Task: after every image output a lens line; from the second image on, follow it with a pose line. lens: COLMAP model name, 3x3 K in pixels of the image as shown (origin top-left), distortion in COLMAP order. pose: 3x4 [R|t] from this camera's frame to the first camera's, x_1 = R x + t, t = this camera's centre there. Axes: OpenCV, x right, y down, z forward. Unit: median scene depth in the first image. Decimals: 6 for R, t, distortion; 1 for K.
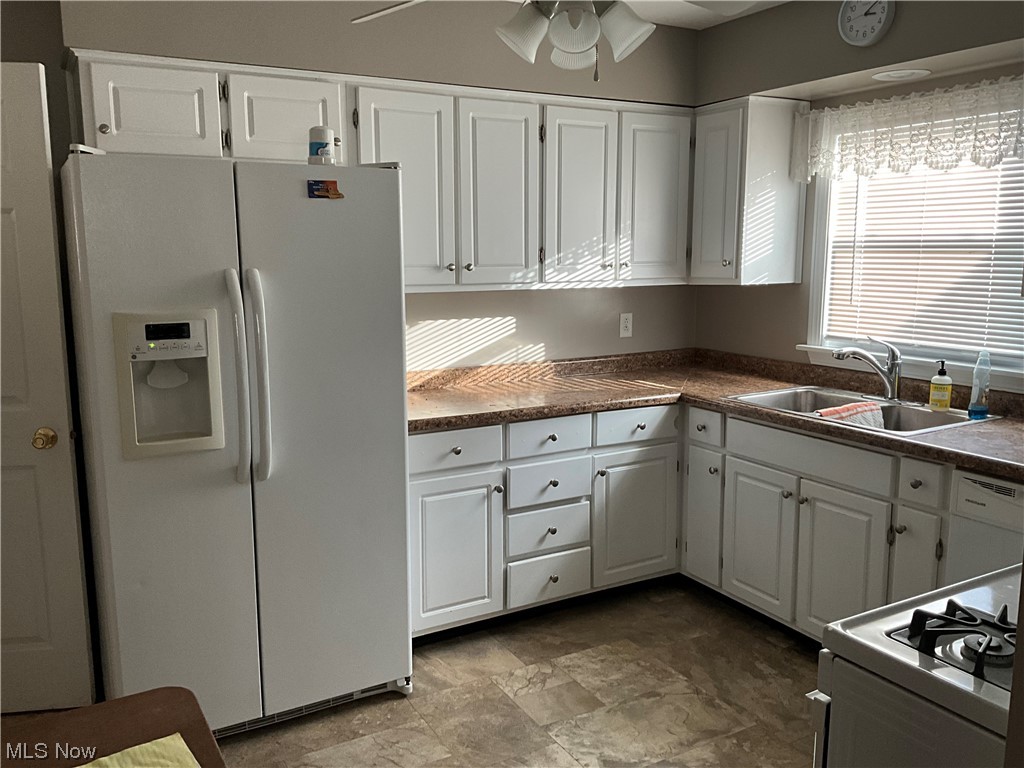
lens RADIAL K [[846.4, 0, 508.9], [0, 846.4, 385.8], [0, 0, 1]] dist [0.059278, -0.114656]
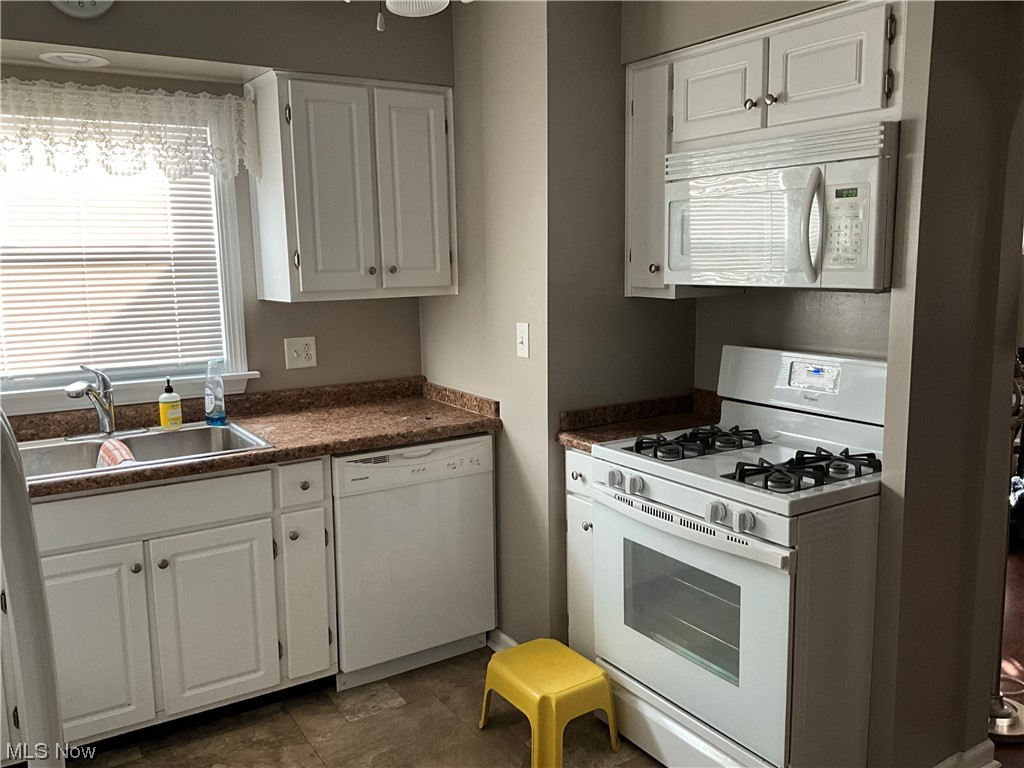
lens RADIAL K [[846.4, 0, 508.1], [0, 846.4, 379.7], [0, 0, 1]] dist [0.059278, -0.114656]
pose [[-0.038581, -0.132499, 0.990432, -0.455815], [0.179716, 0.974088, 0.137313, -0.090843], [-0.982962, 0.183295, -0.013769, 0.648382]]
